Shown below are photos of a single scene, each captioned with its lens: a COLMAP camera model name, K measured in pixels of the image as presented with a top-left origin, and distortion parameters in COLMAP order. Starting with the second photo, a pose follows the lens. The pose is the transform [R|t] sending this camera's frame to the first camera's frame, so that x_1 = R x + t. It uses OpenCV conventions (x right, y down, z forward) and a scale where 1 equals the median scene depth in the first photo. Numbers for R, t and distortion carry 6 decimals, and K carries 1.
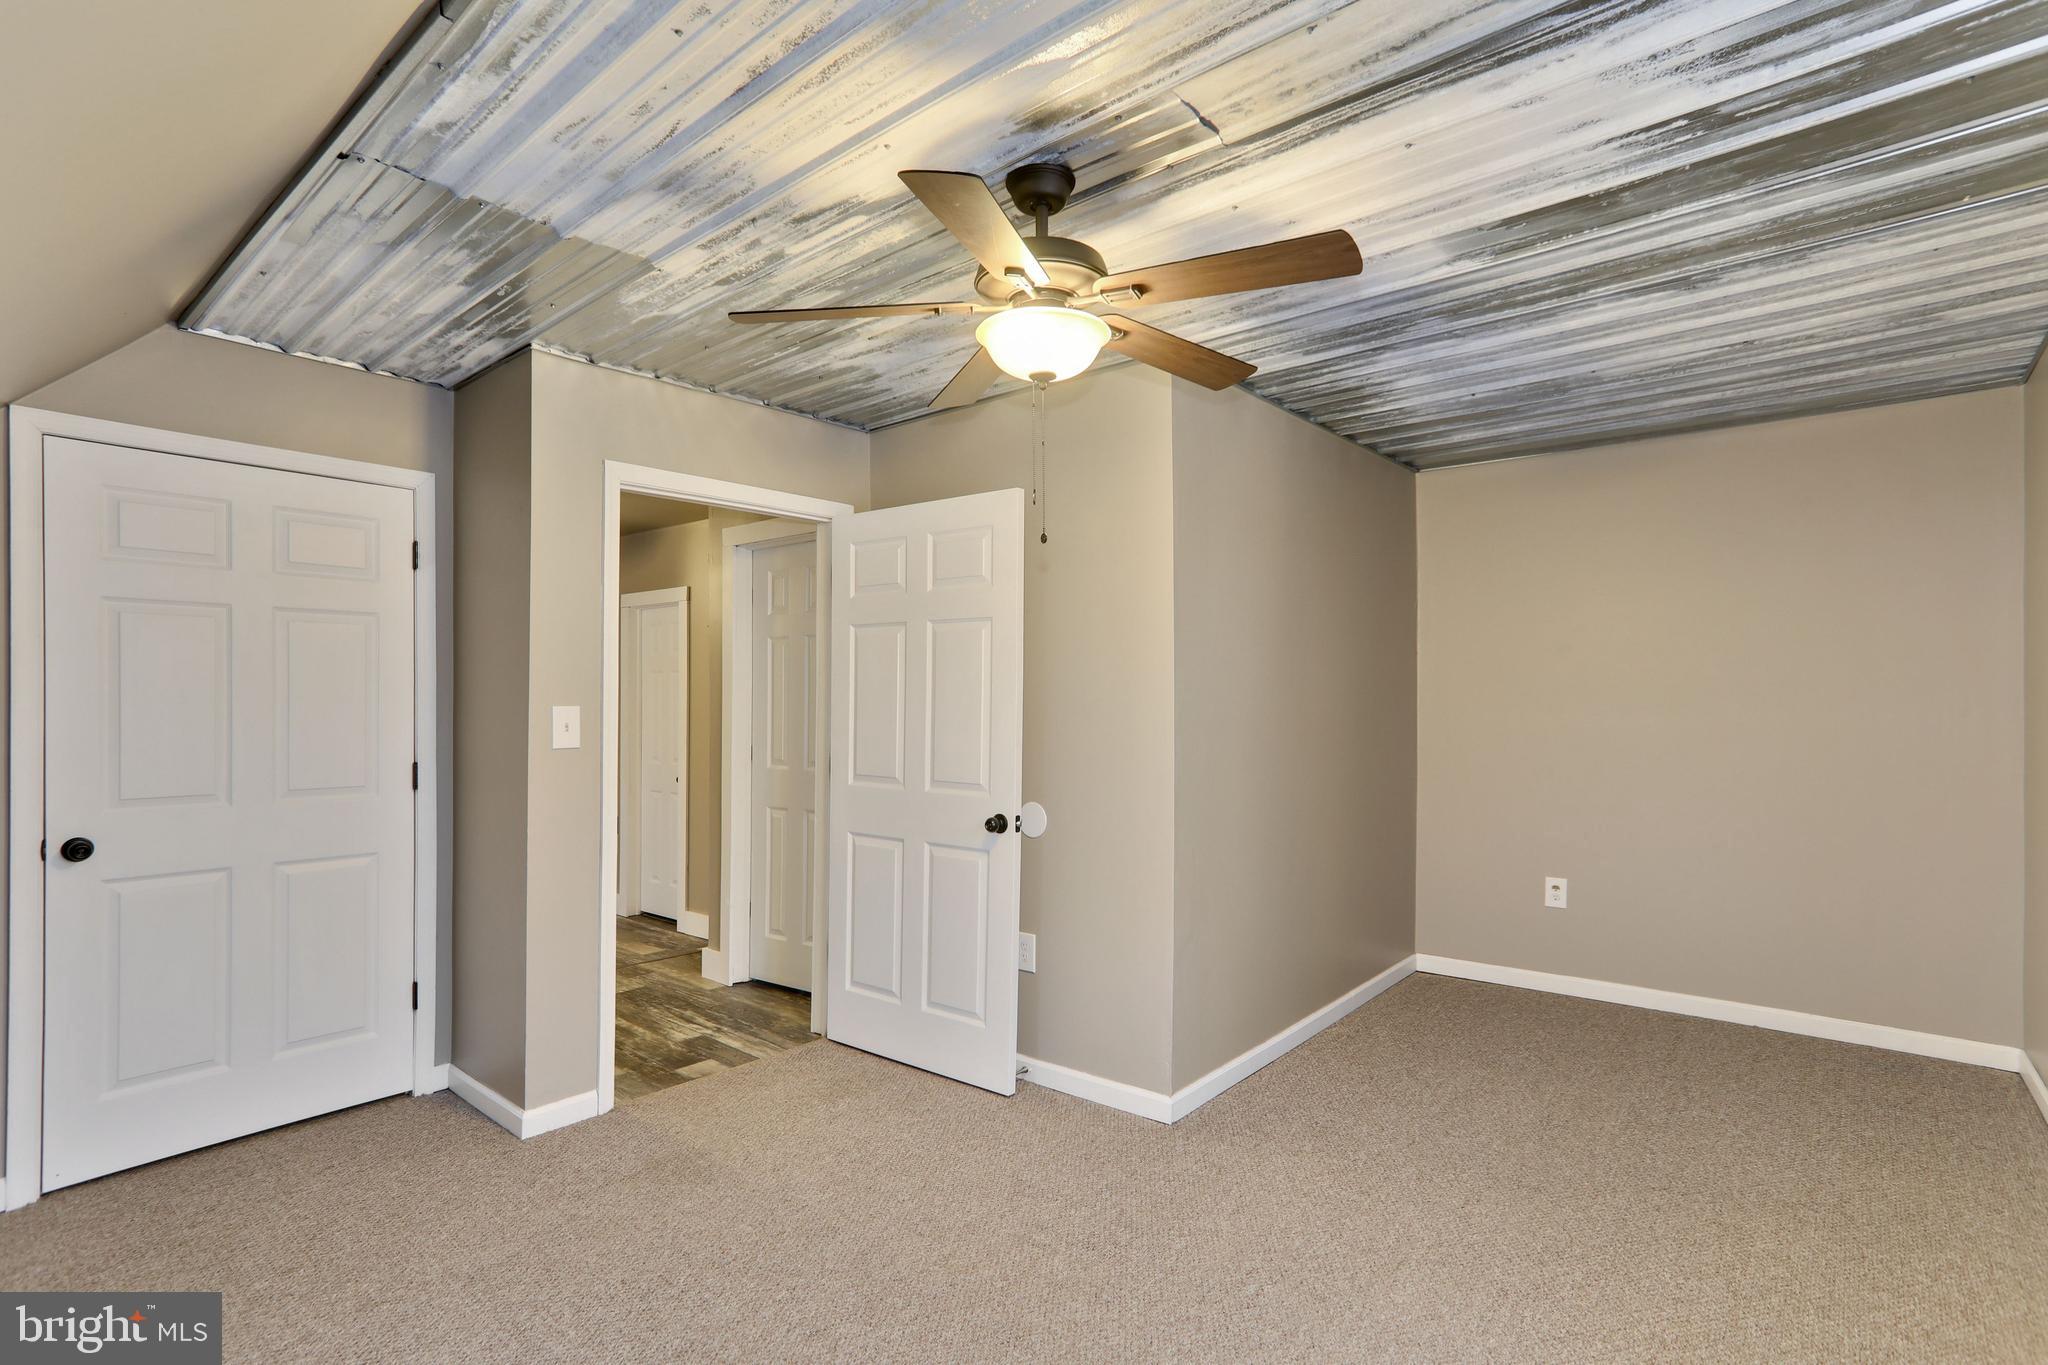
lens RADIAL K [[1006.0, 0, 1012.8], [0, 1006.0, 690.8], [0, 0, 1]] dist [-0.042648, 0.021640]
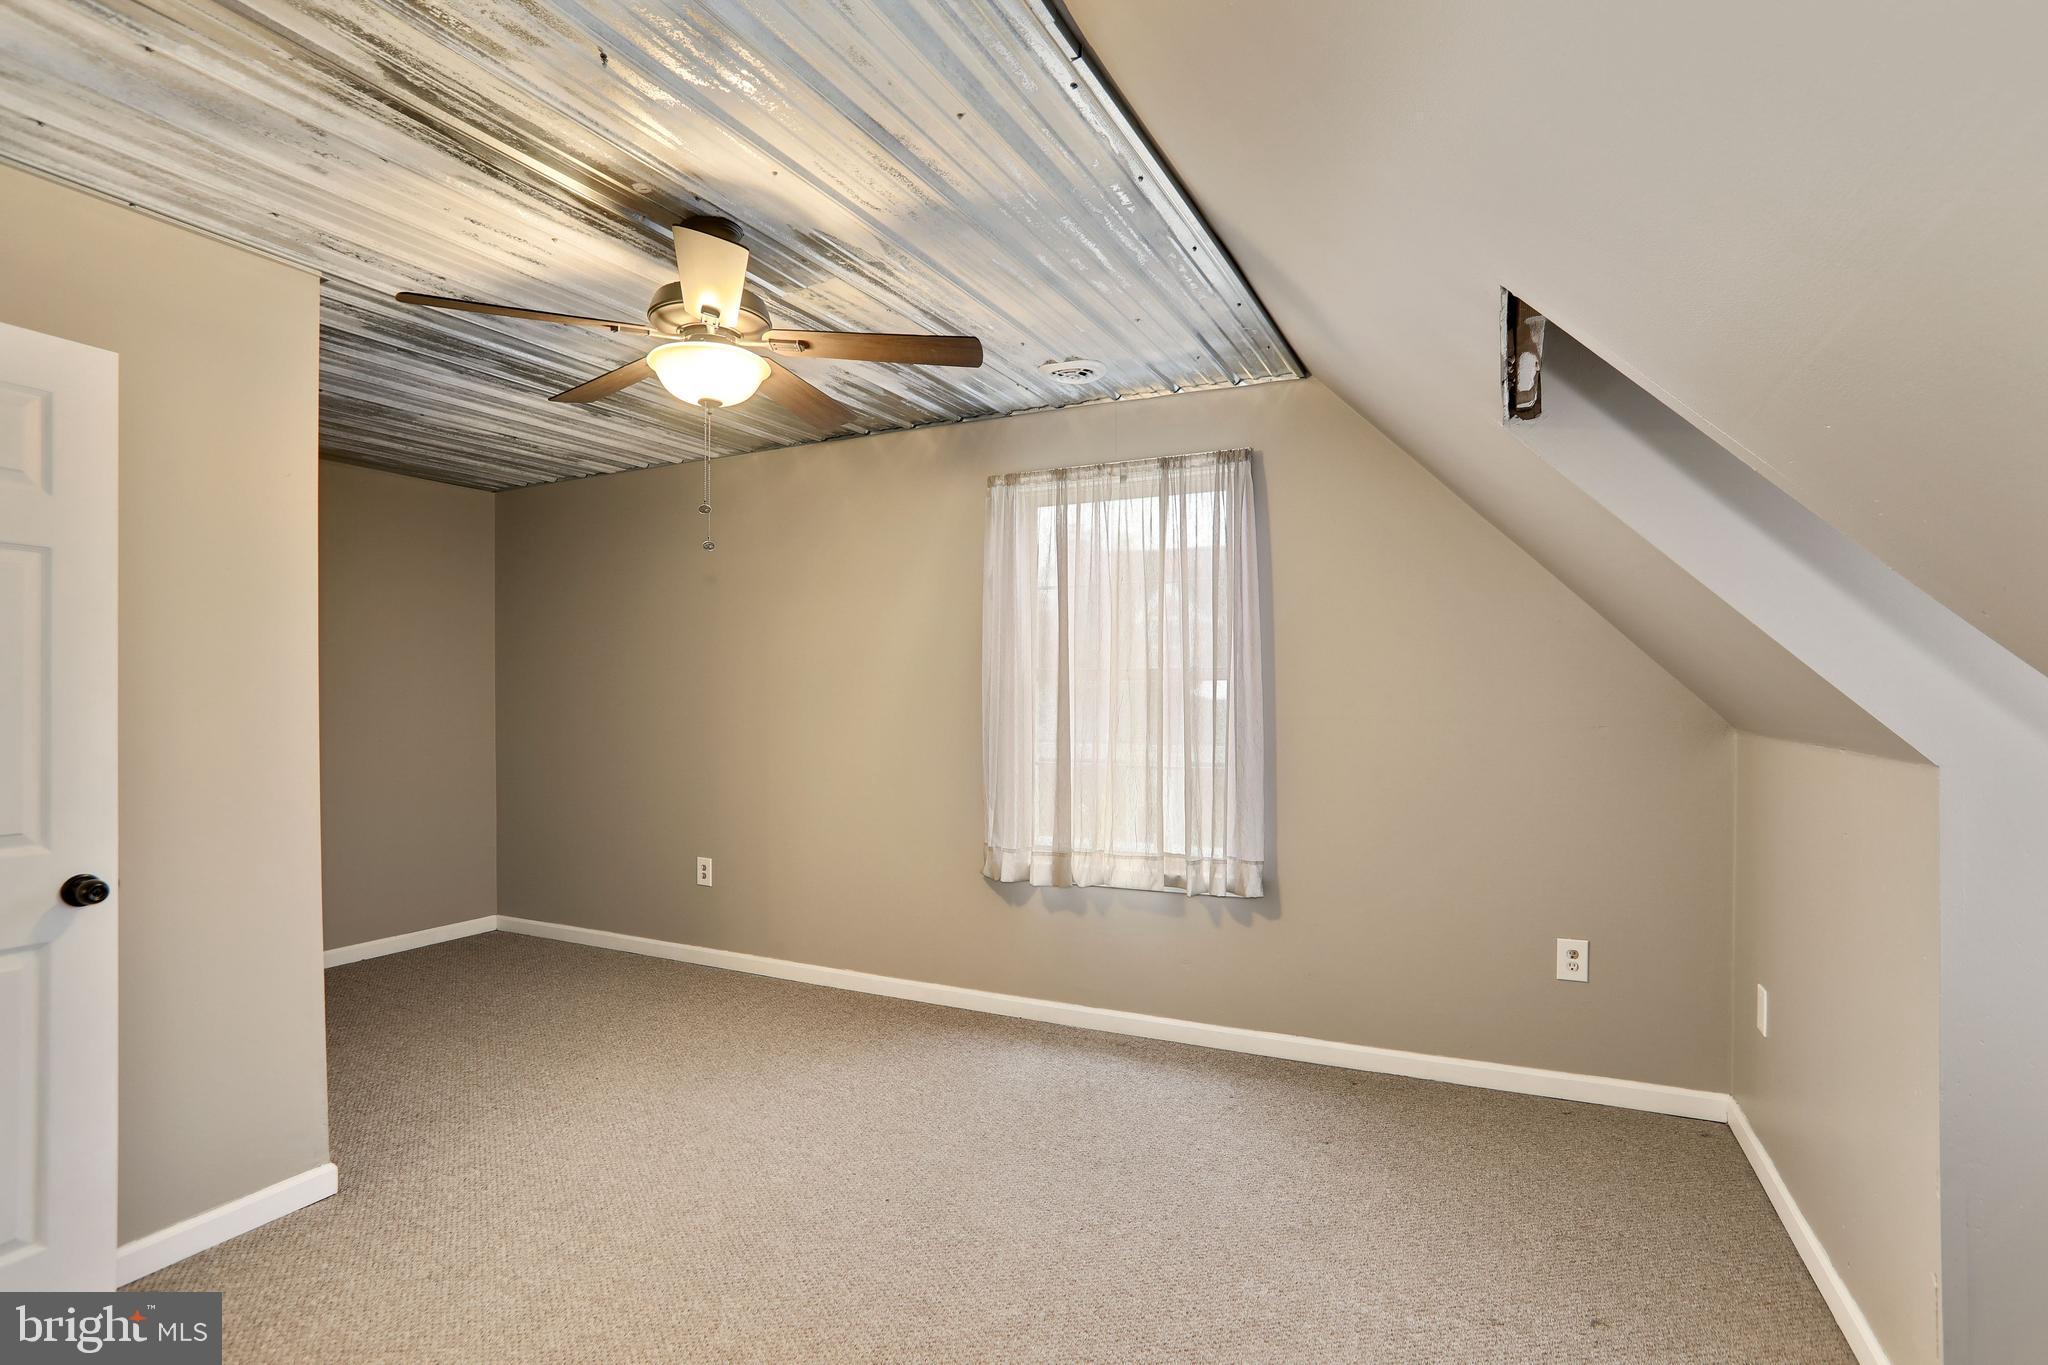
lens RADIAL K [[1006.0, 0, 1013.6], [0, 1006.0, 683.9], [0, 0, 1]] dist [-0.042648, 0.021640]
pose [[-0.242030, 0.011863, 0.970196, -0.817669], [-0.009453, 0.999849, -0.014583, 0.010820], [-0.970223, -0.012701, -0.241881, 0.670410]]
